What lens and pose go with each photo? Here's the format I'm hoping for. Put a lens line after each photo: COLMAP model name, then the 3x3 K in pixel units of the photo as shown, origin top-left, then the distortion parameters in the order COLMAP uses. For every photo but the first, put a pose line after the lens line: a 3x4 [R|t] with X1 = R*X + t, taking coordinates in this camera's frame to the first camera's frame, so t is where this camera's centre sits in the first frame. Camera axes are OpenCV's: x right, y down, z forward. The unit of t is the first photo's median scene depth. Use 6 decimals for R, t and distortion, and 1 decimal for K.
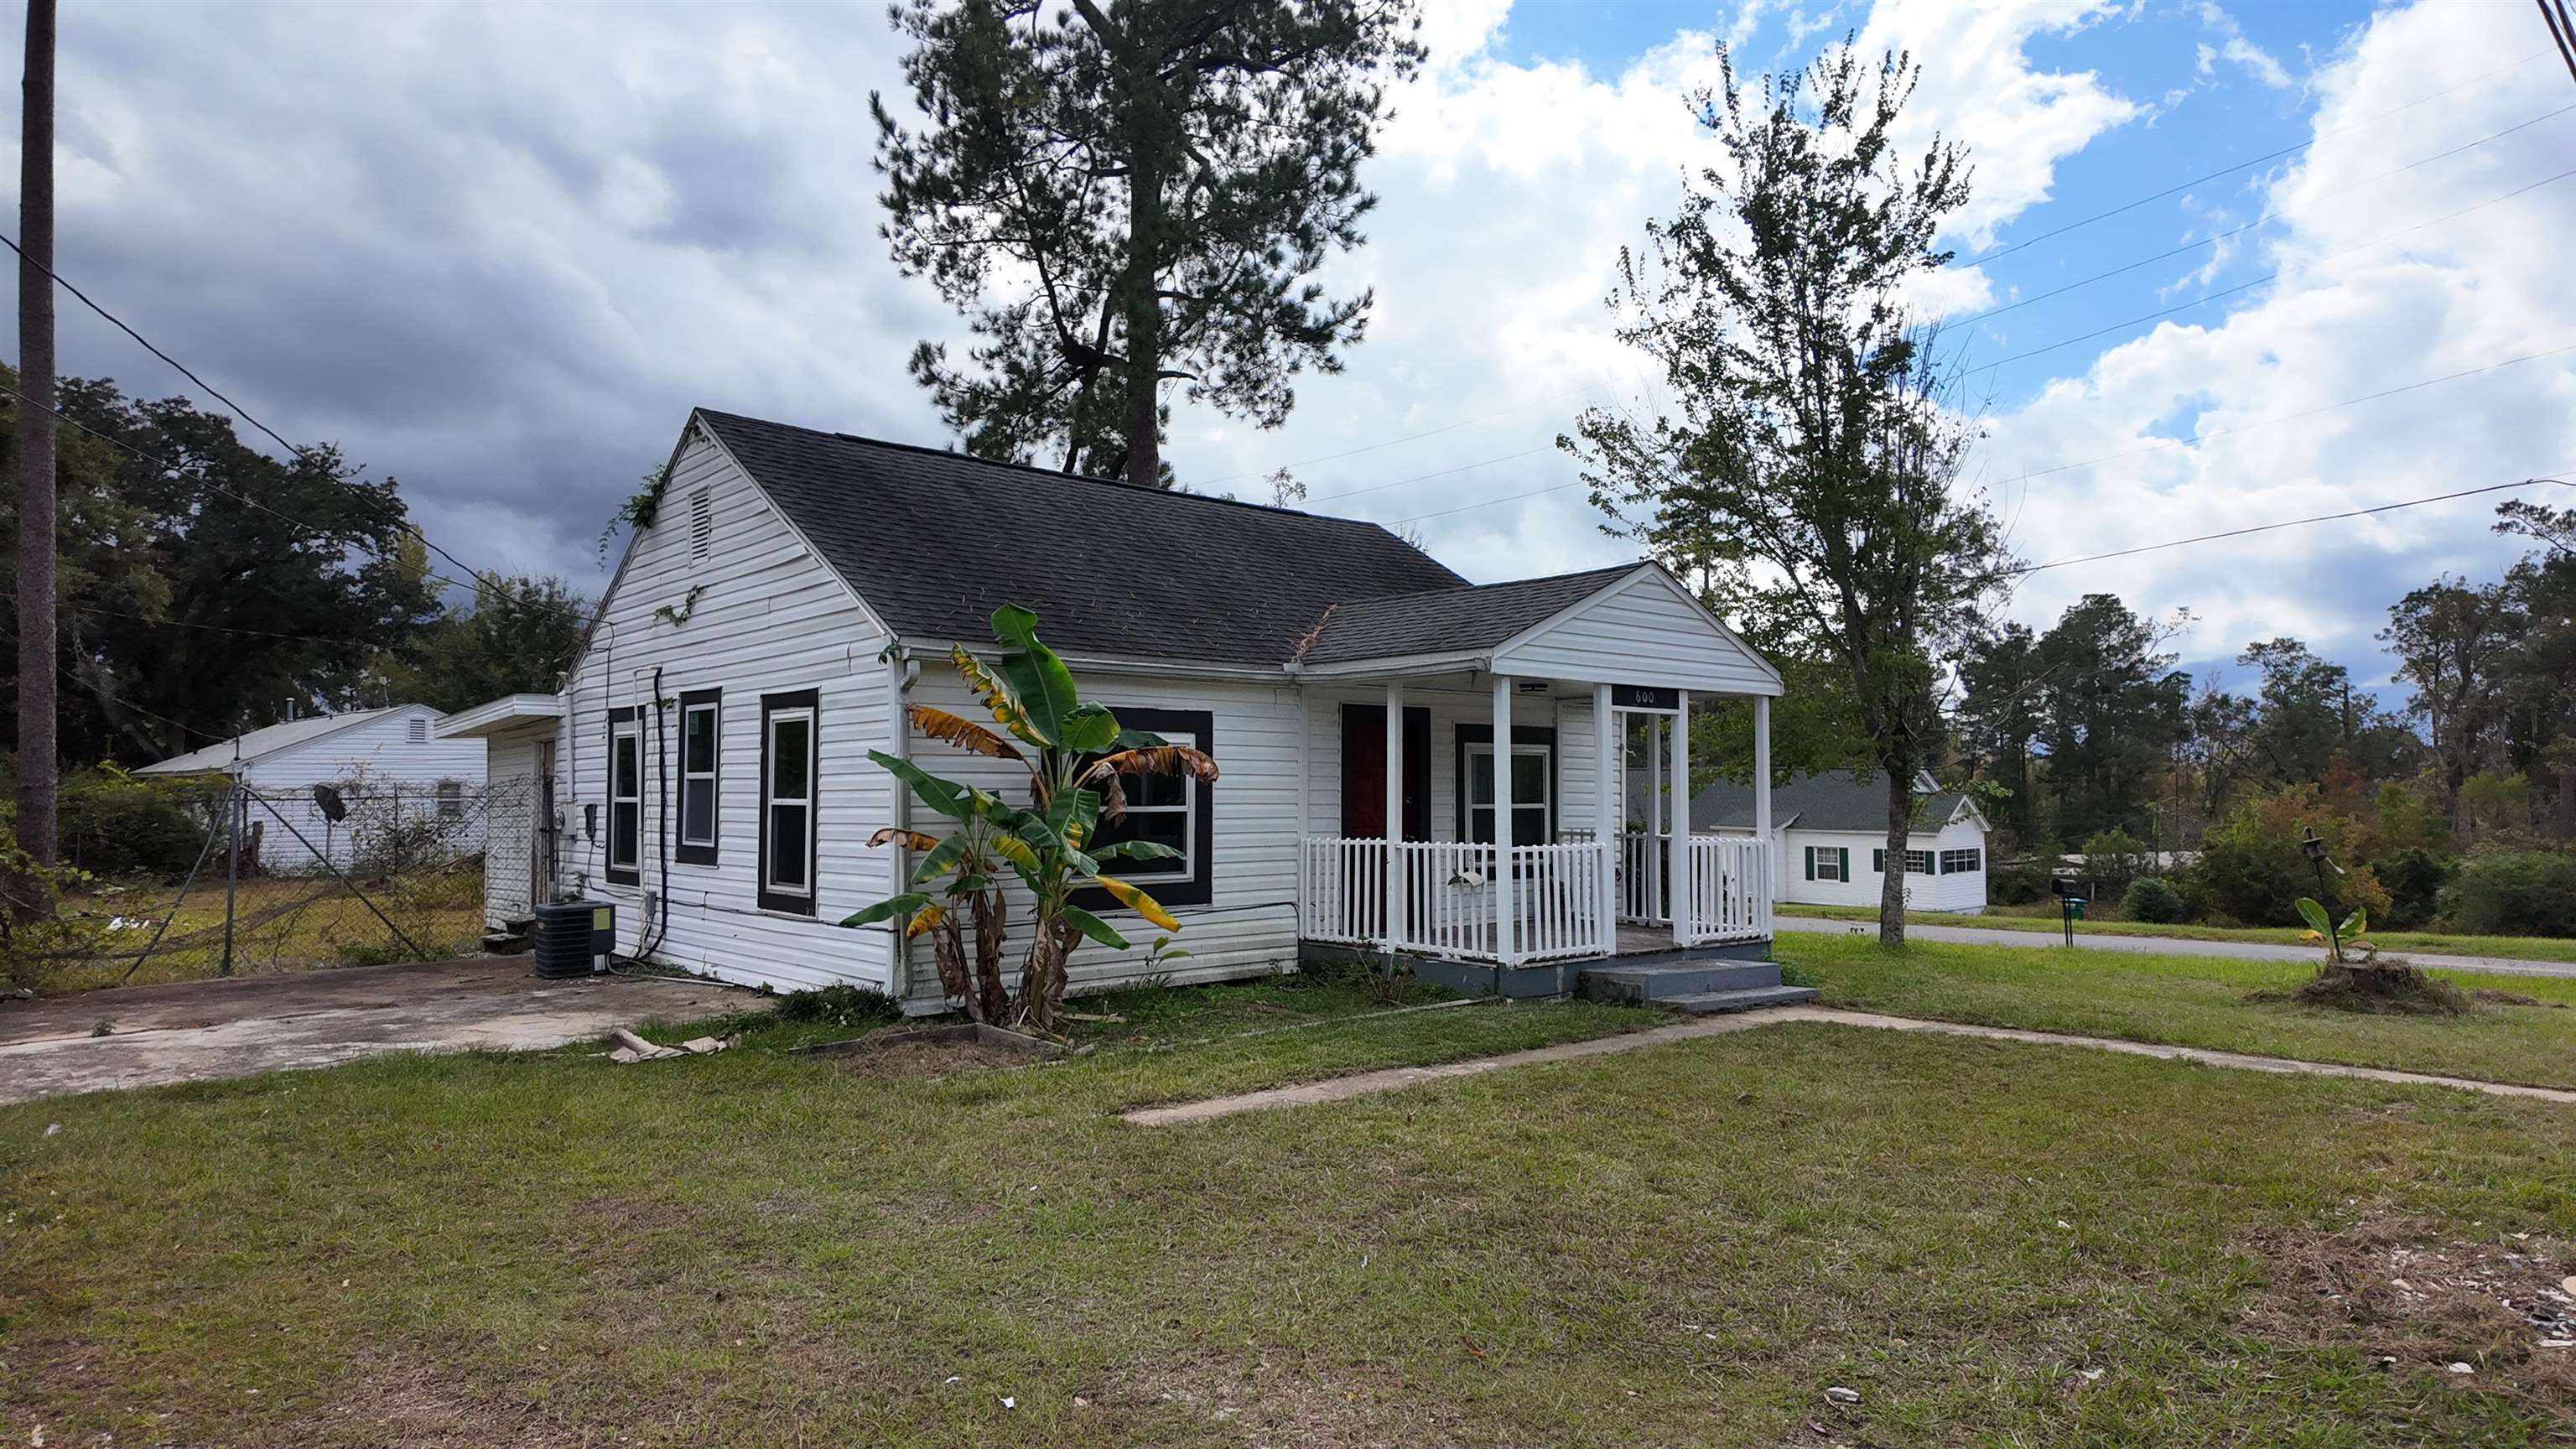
lens RADIAL K [[1514.2, 0, 1277.8], [0, 1514.2, 731.7], [0, 0, 1]] dist [0.028333, -0.023542]
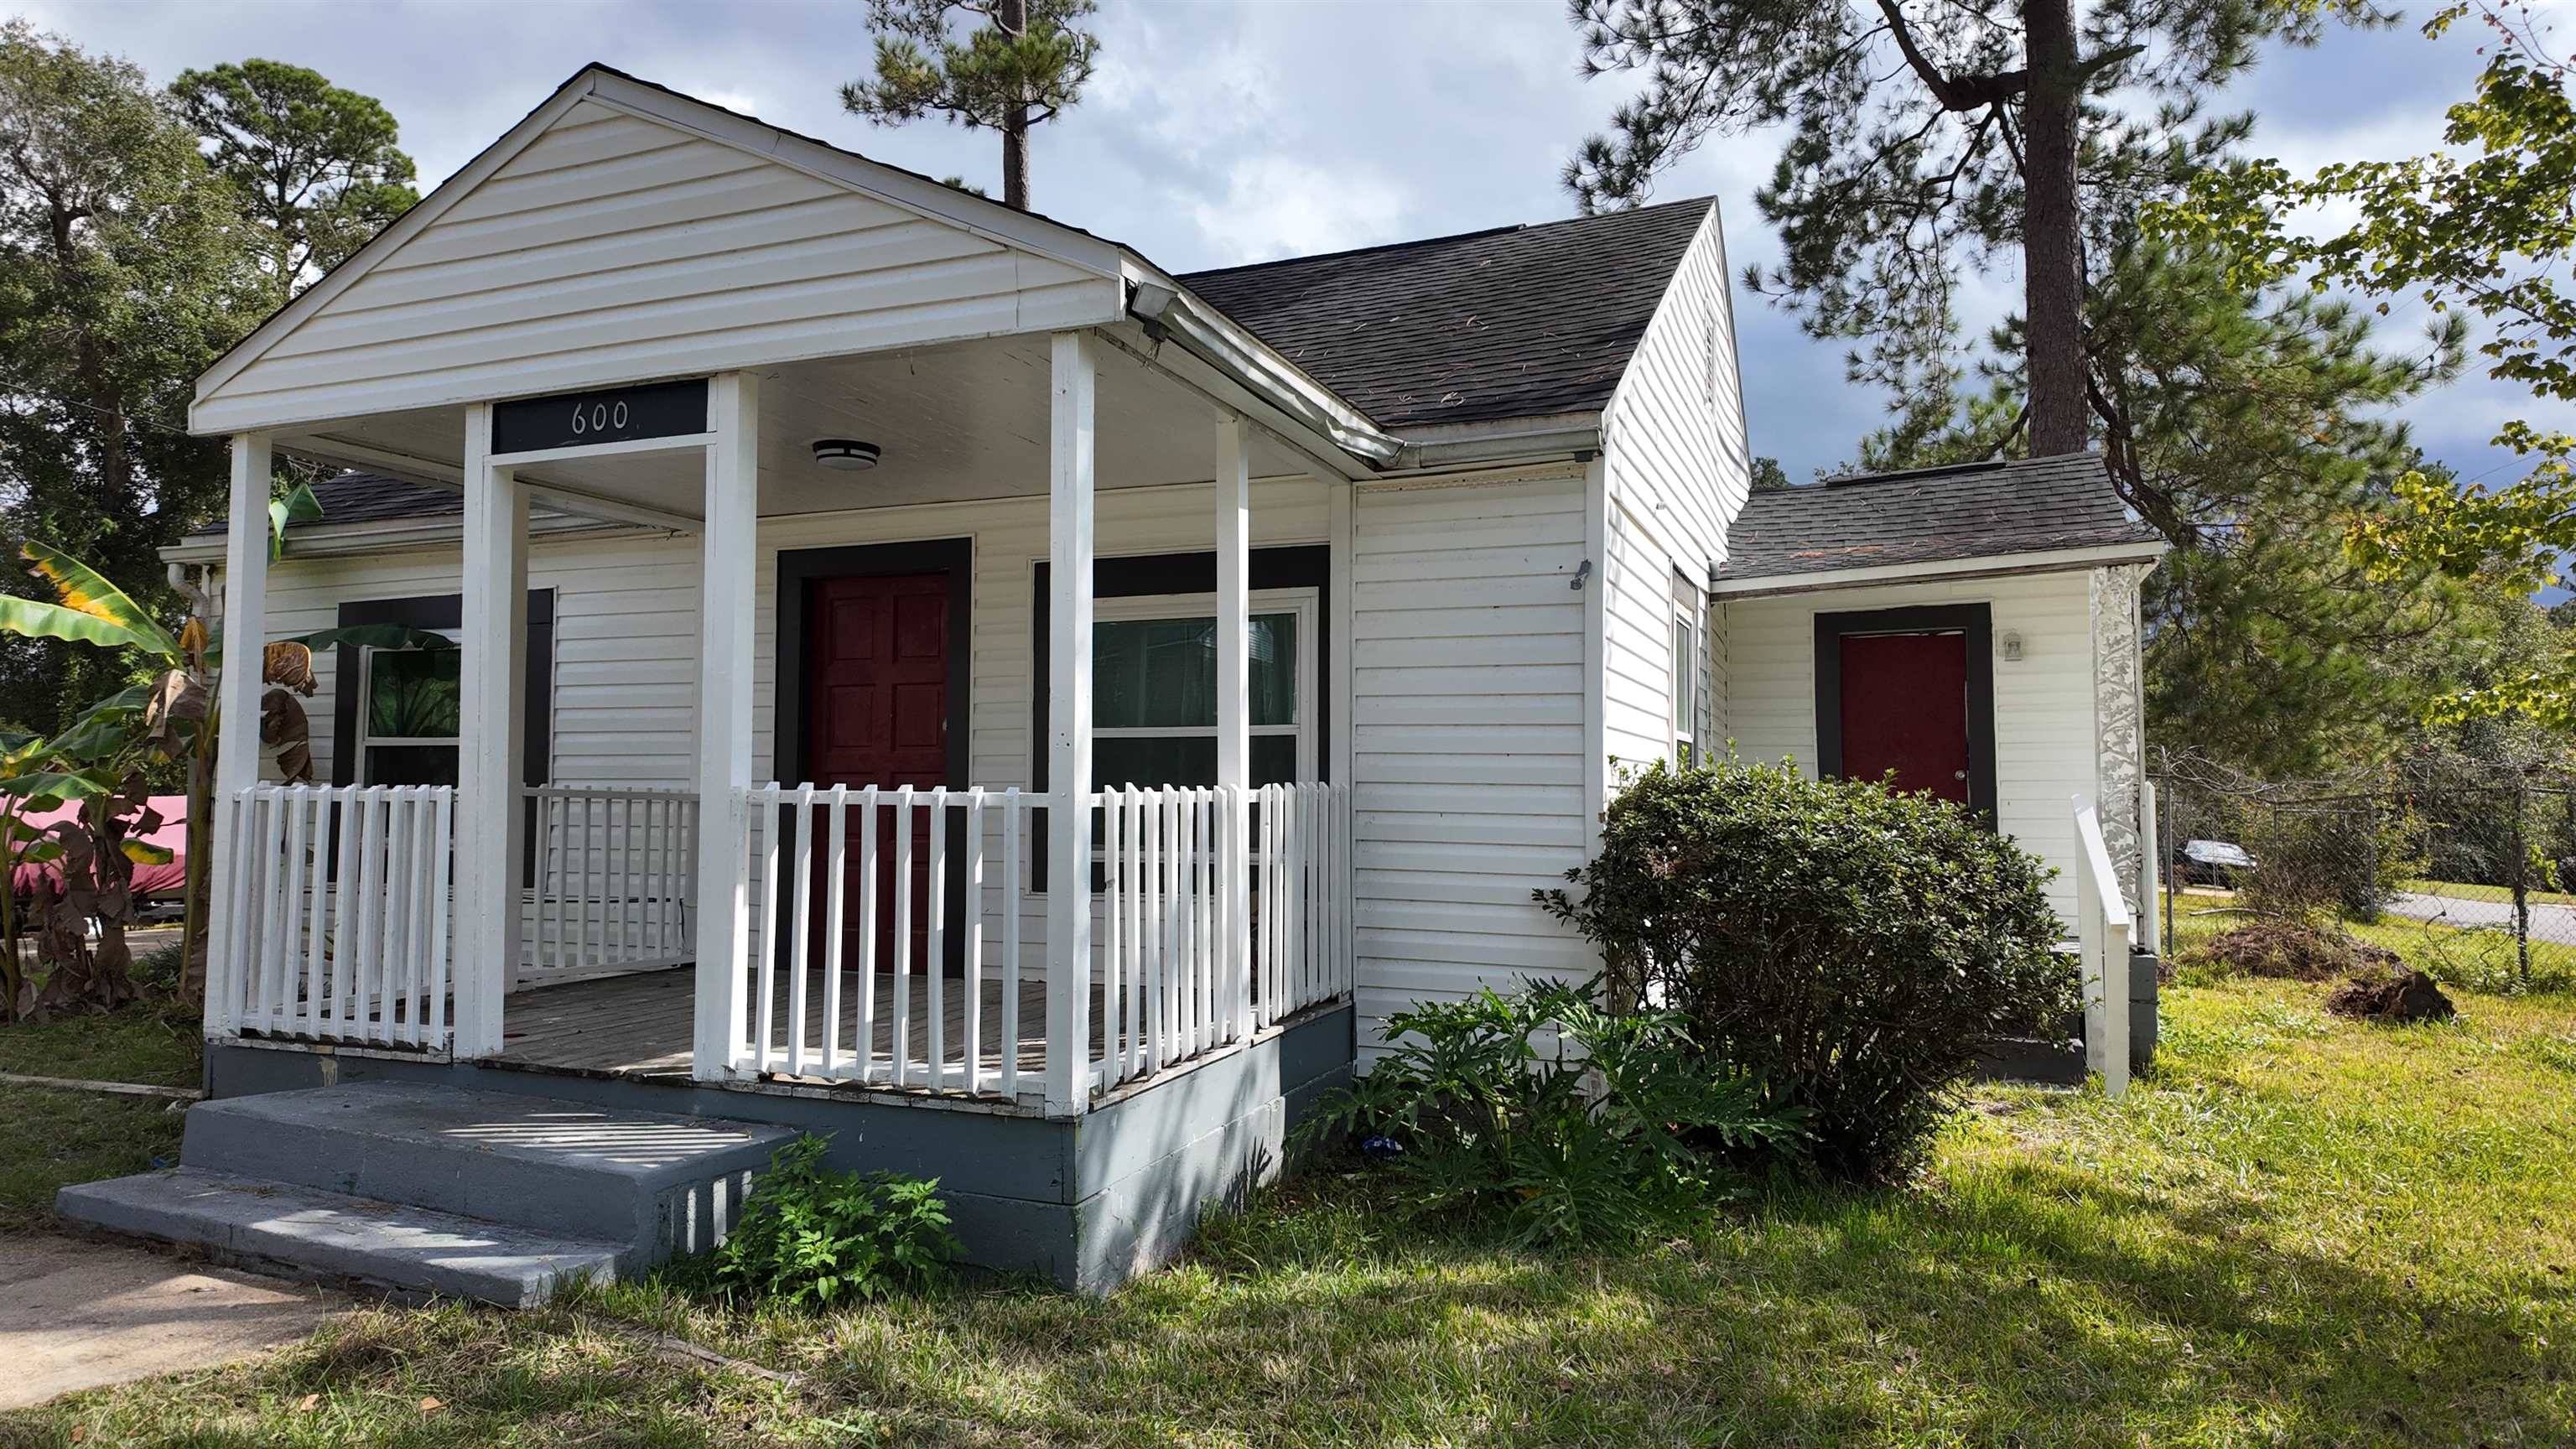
lens RADIAL K [[1514.2, 0, 1299.3], [0, 1514.2, 729.0], [0, 0, 1]] dist [0.028333, -0.023542]
pose [[0.460538, -0.039848, -0.886745, 0.657613], [0.028866, 0.999136, -0.029907, 0.072874], [0.887171, -0.011824, 0.461290, 0.962365]]
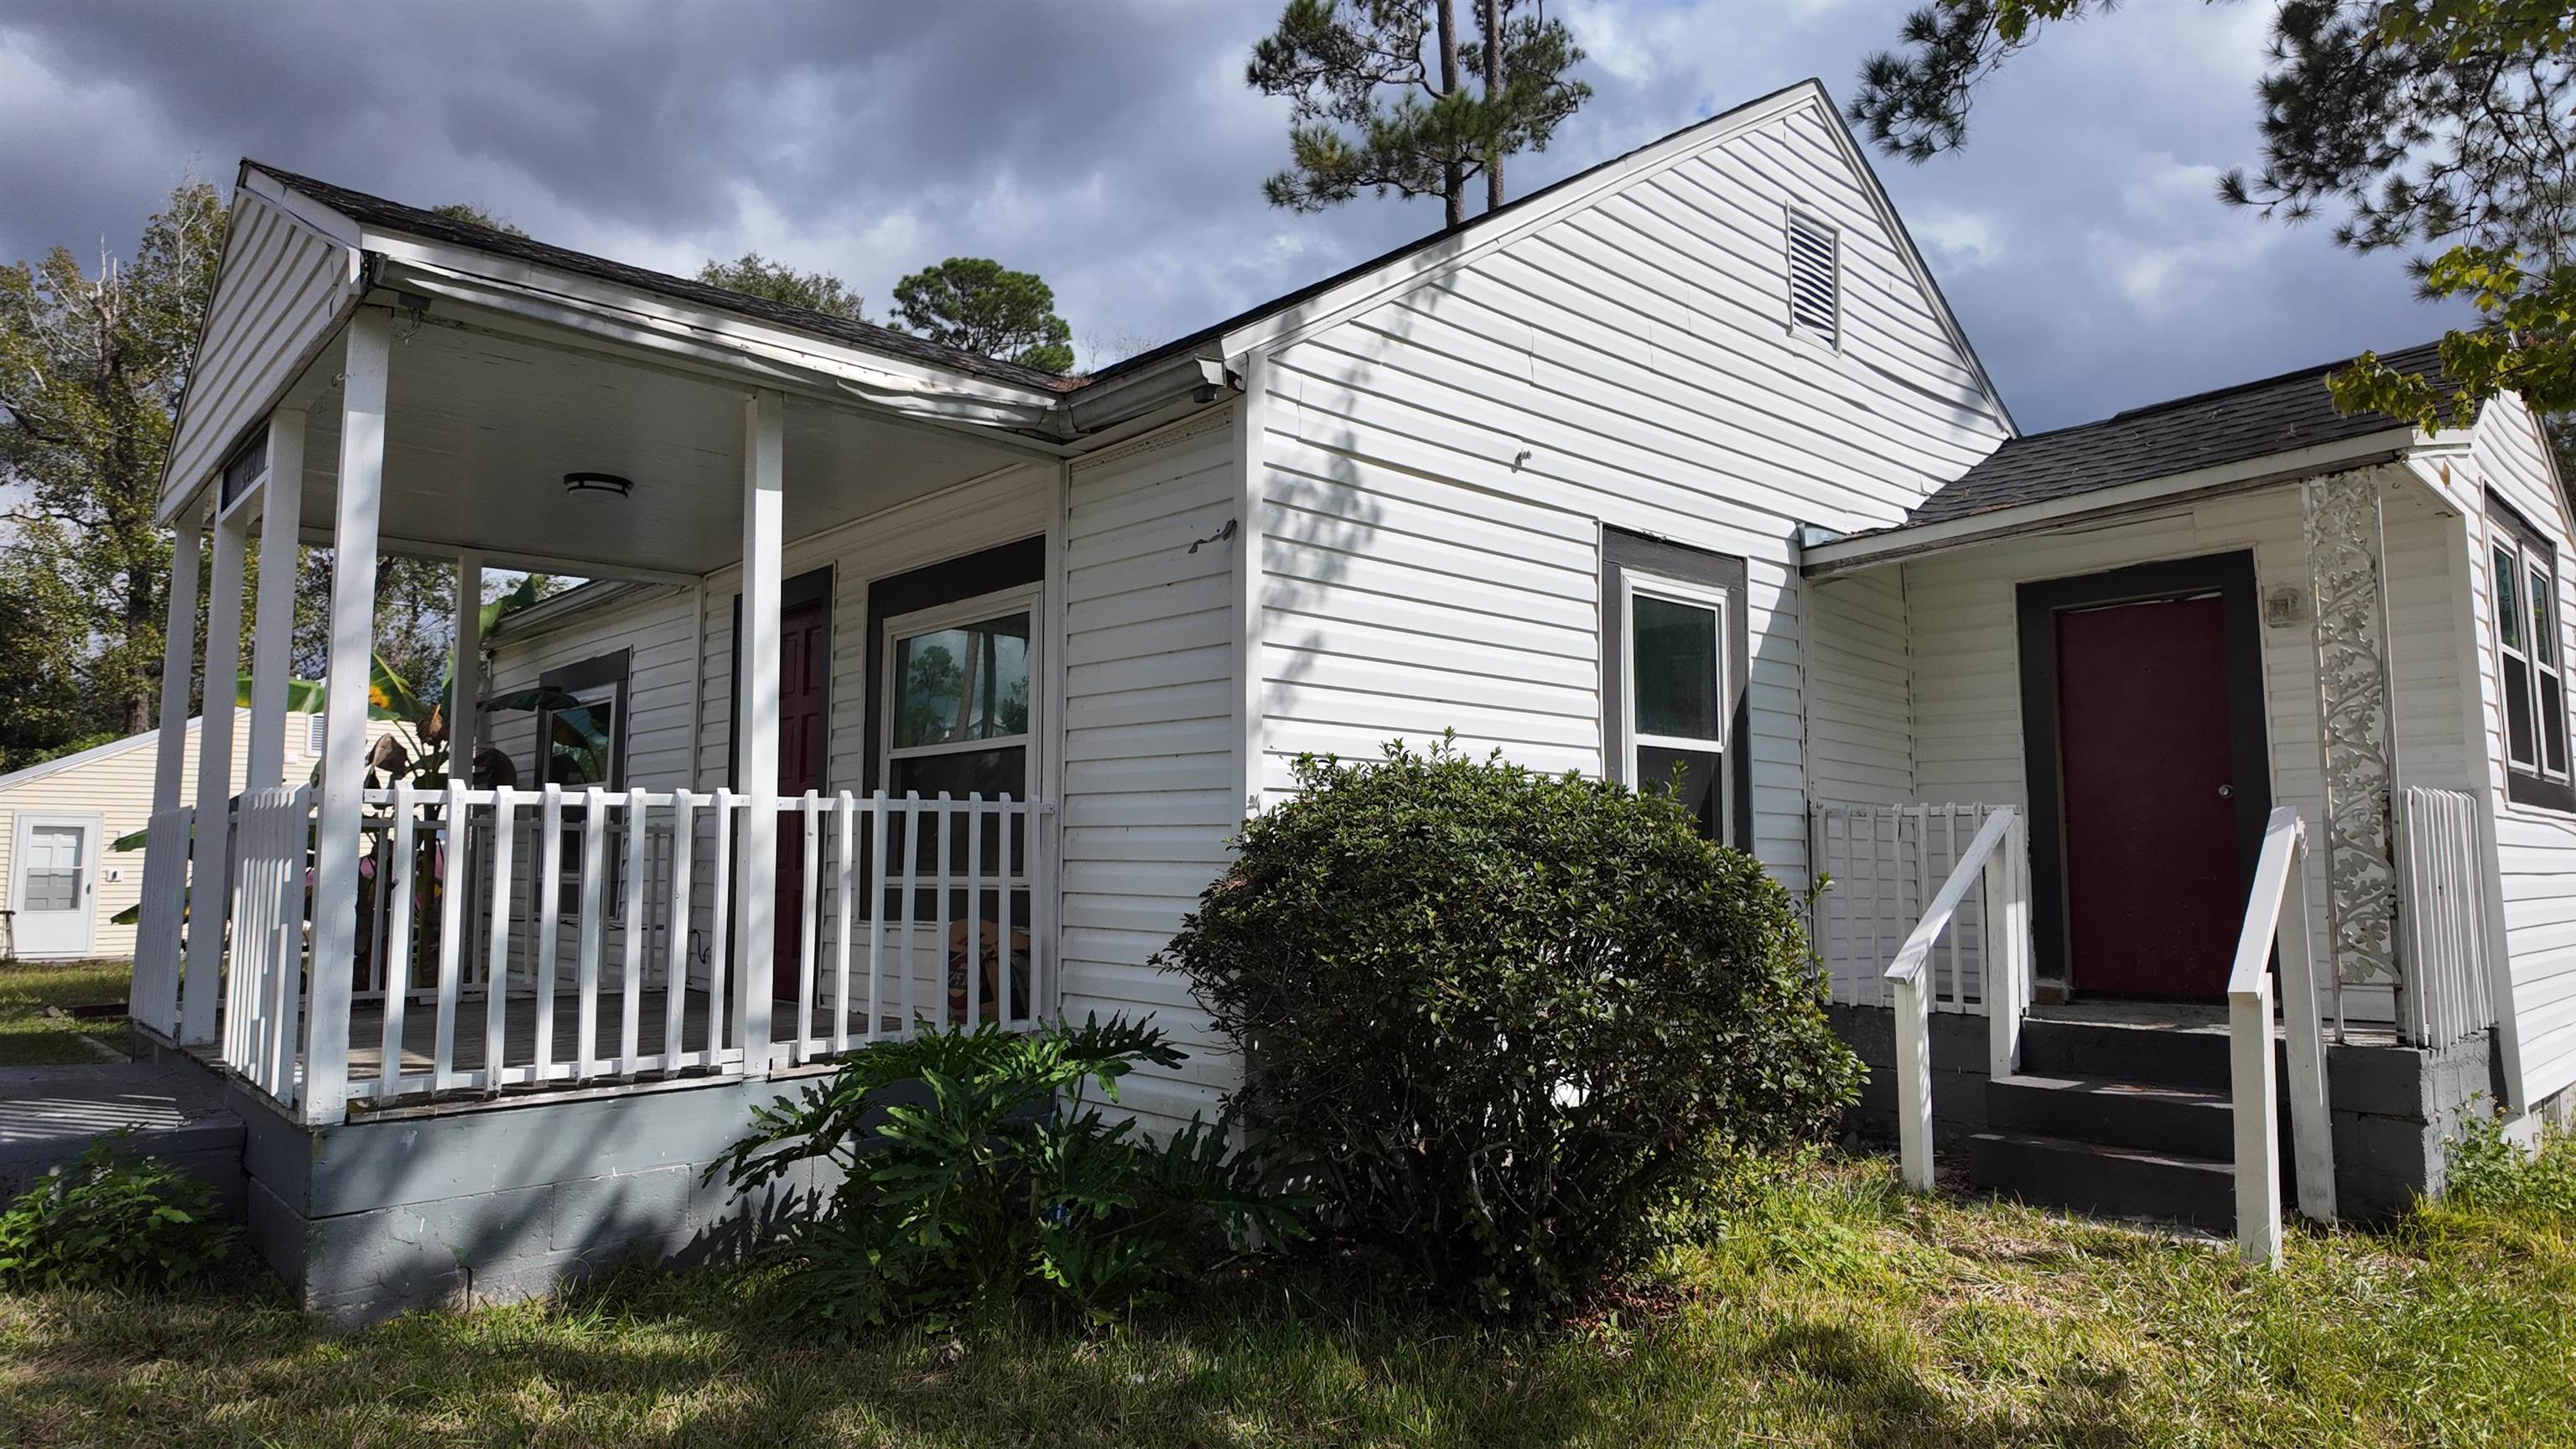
lens RADIAL K [[1514.2, 0, 1306.3], [0, 1514.2, 723.4], [0, 0, 1]] dist [0.028333, -0.023542]
pose [[0.040214, -0.096111, -0.994558, 0.667768], [0.034448, 0.994905, -0.094751, 0.099237], [0.998597, -0.030450, 0.043320, 1.256451]]
